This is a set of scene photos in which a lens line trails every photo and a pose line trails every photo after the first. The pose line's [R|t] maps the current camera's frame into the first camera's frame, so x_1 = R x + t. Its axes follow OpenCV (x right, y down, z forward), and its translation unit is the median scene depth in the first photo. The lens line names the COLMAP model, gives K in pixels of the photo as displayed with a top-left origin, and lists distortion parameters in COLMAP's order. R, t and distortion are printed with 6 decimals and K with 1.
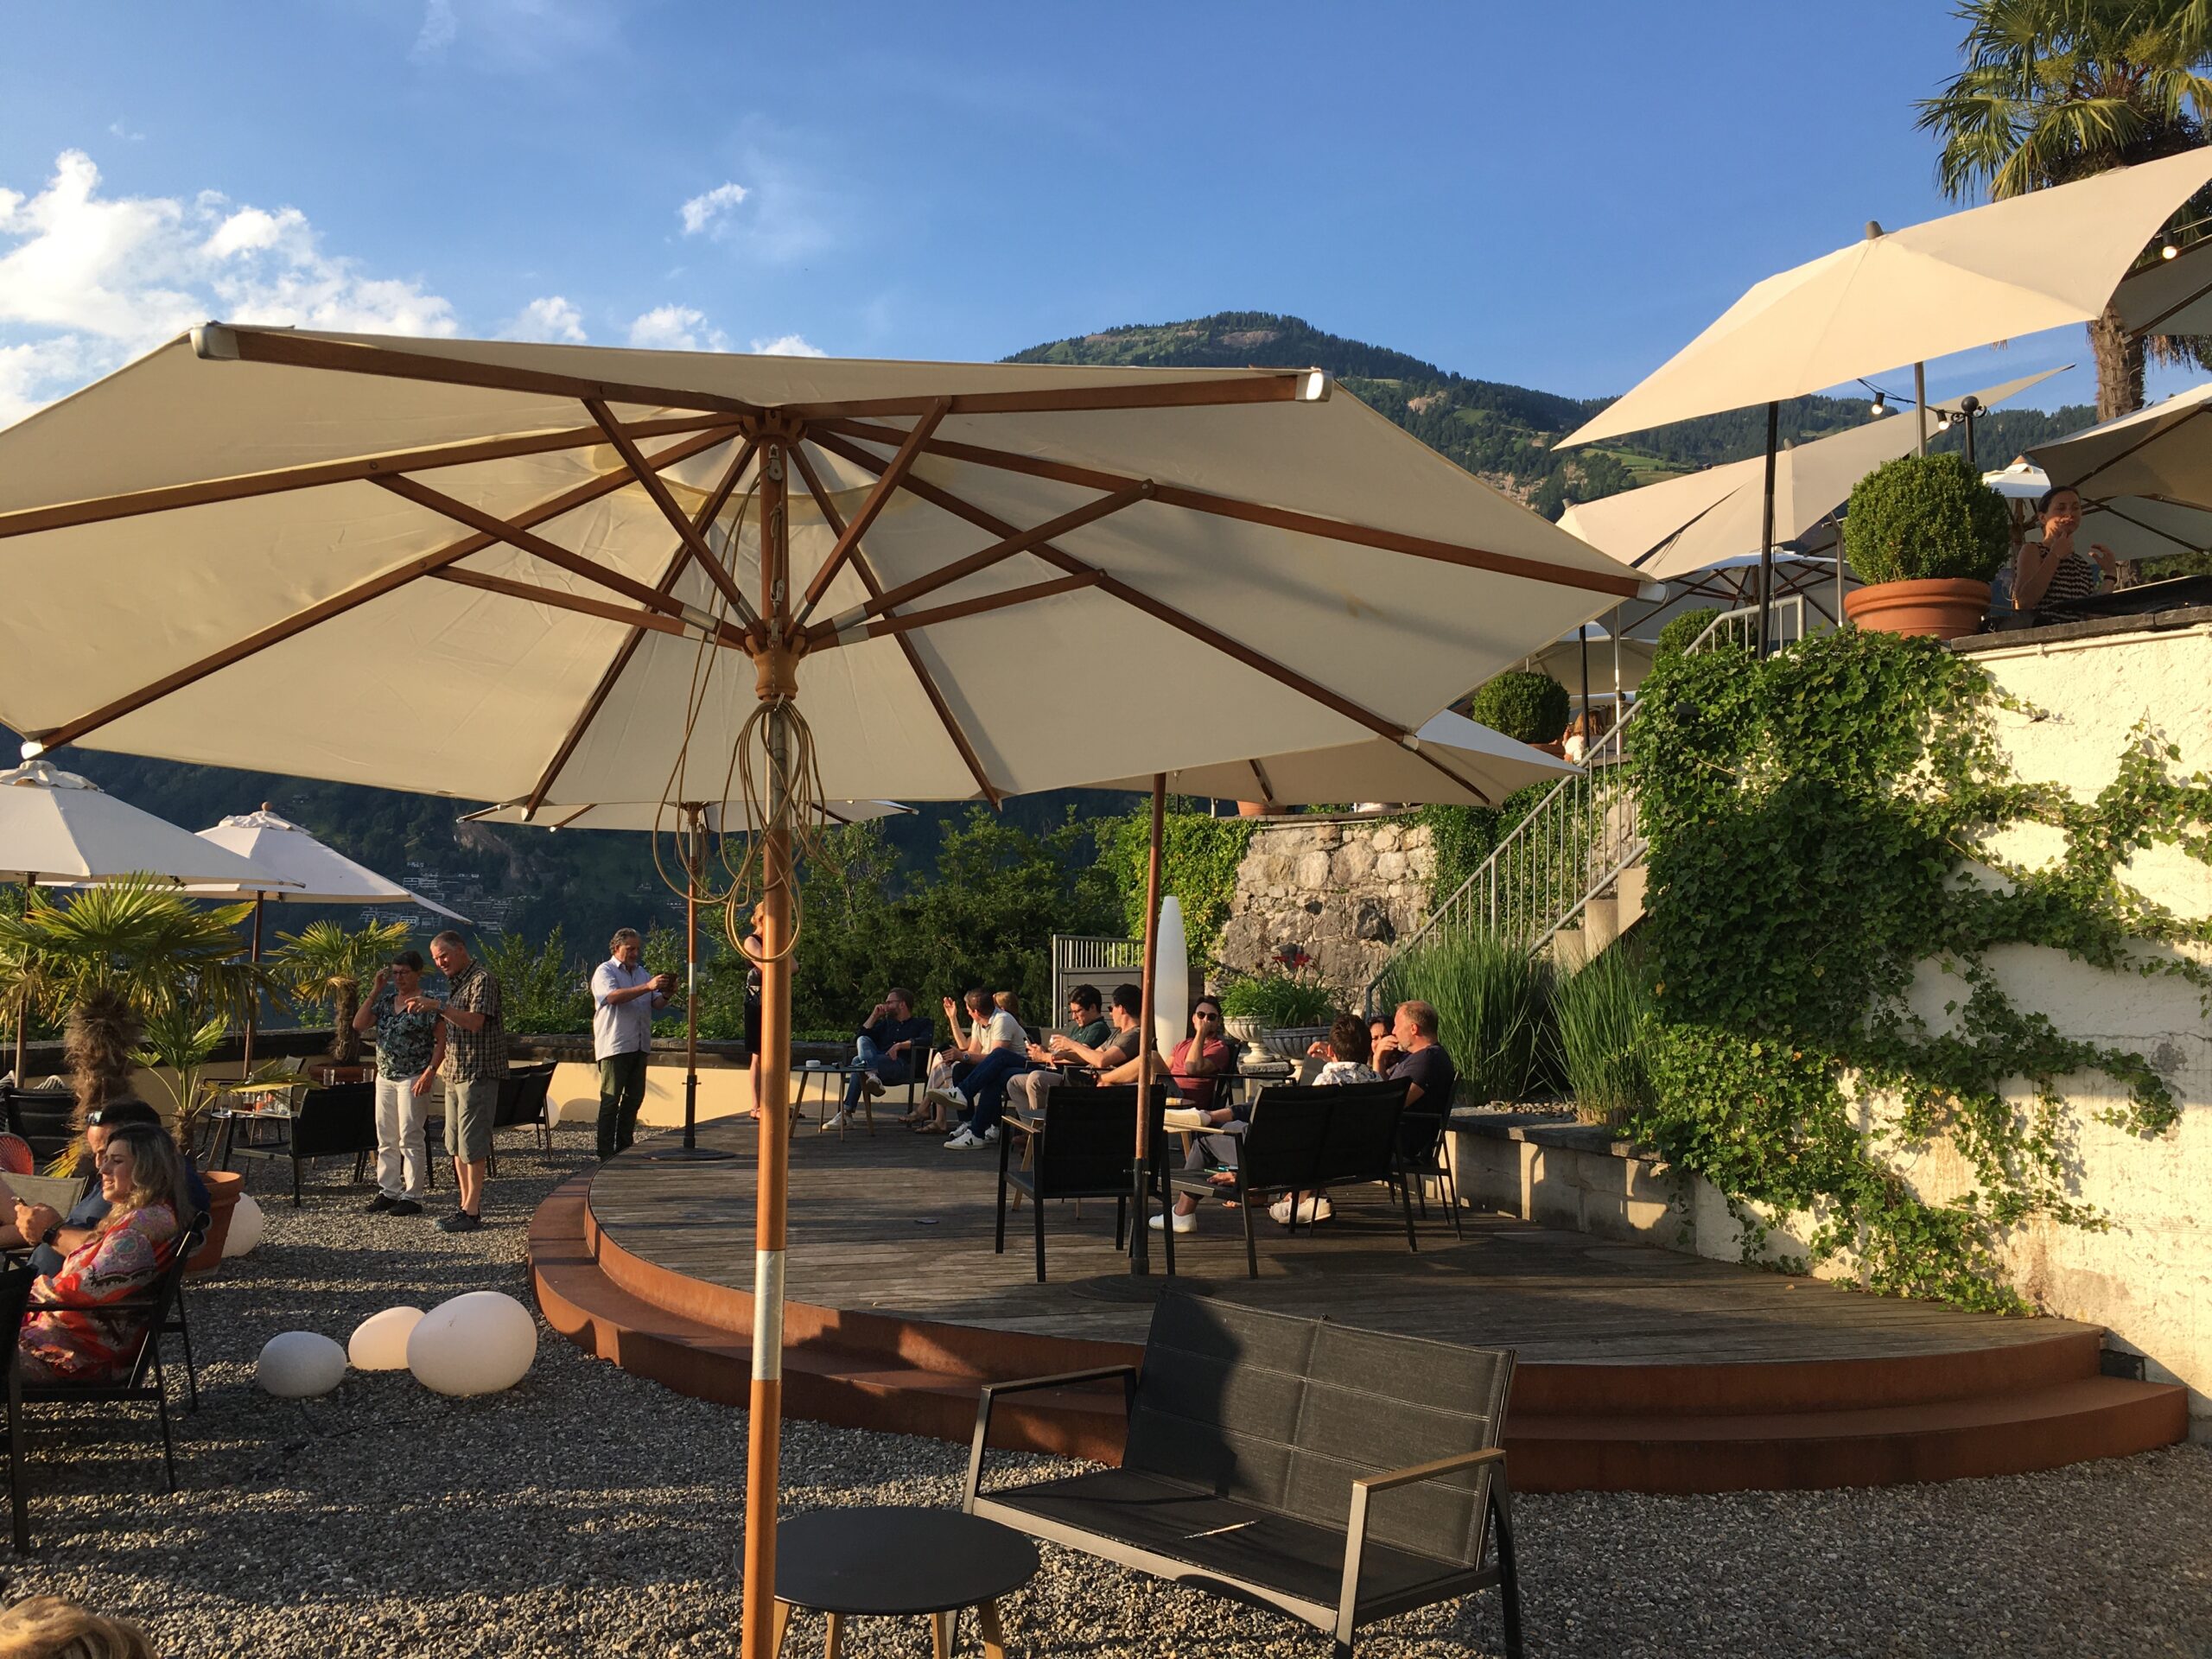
lens RADIAL K [[1864.3, 0, 1103.8], [0, 1864.3, 838.0], [0, 0, 1]] dist [0.072577, -0.102726]
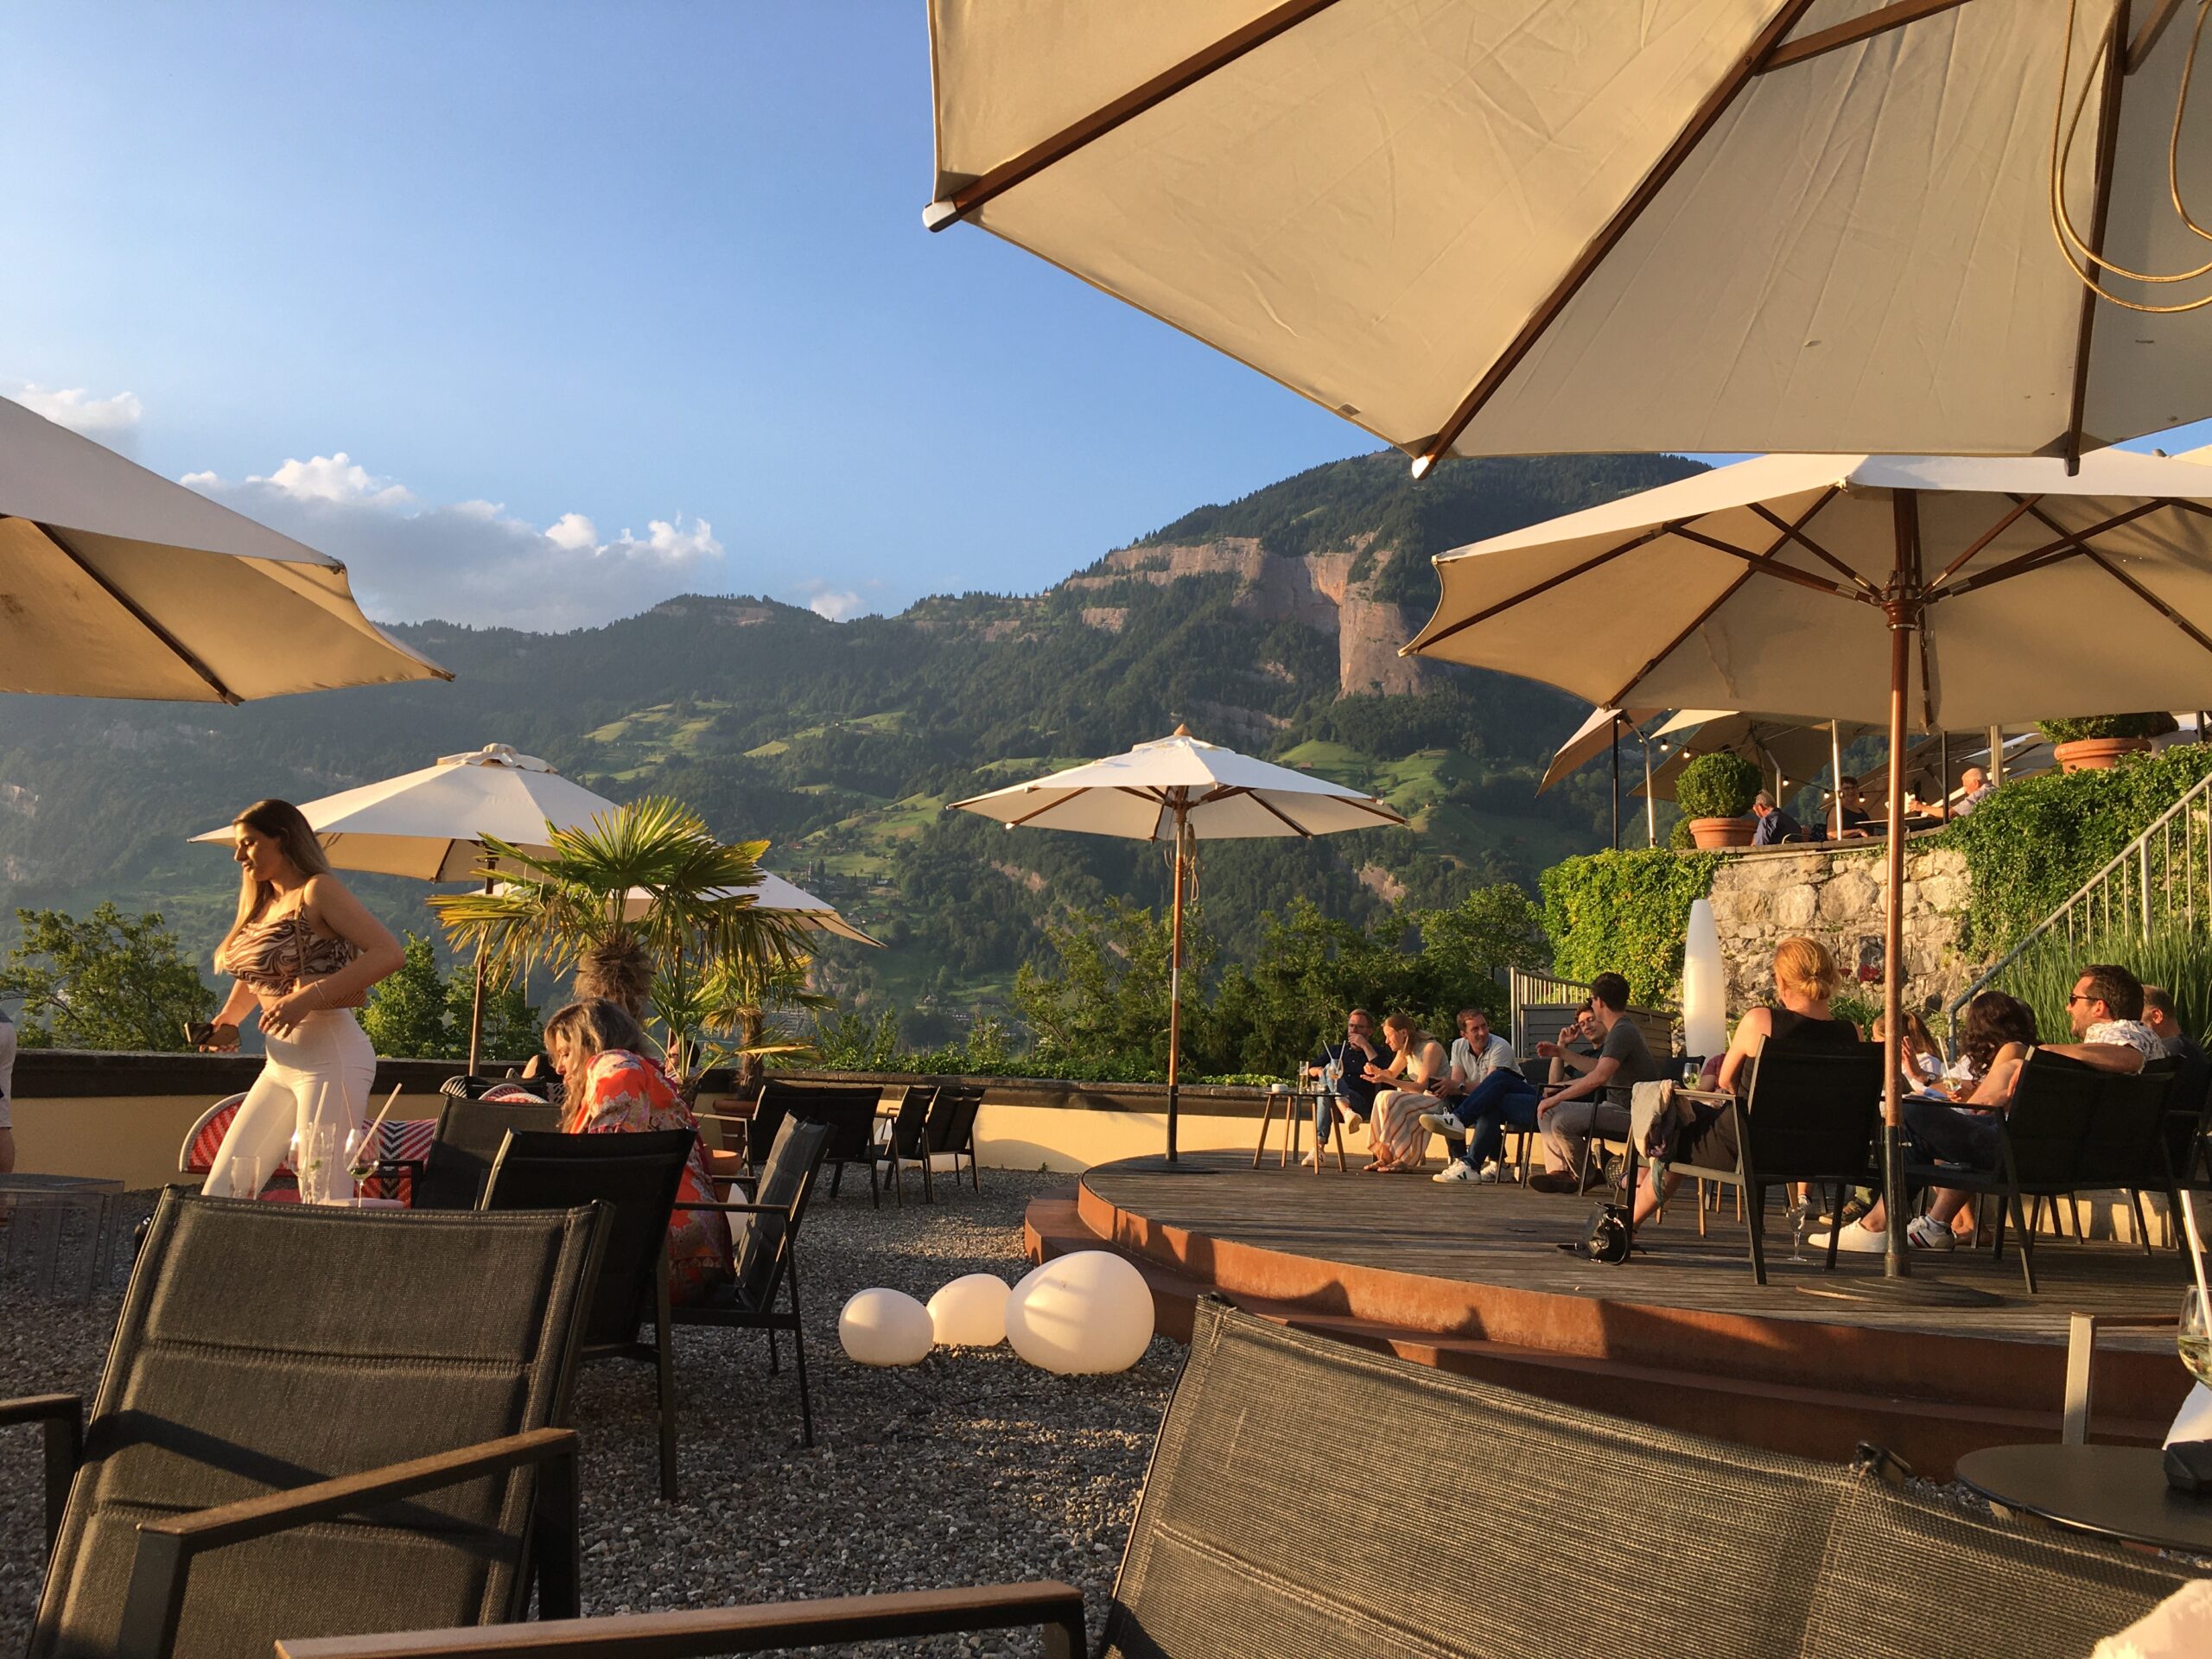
lens RADIAL K [[1864.3, 0, 1086.1], [0, 1864.3, 844.8], [0, 0, 1]] dist [0.072577, -0.102726]
pose [[0.987859, -0.000638, -0.155352, -0.081458], [-0.008759, 0.998172, -0.059792, 0.044421], [0.155107, 0.060427, 0.986048, 0.070085]]
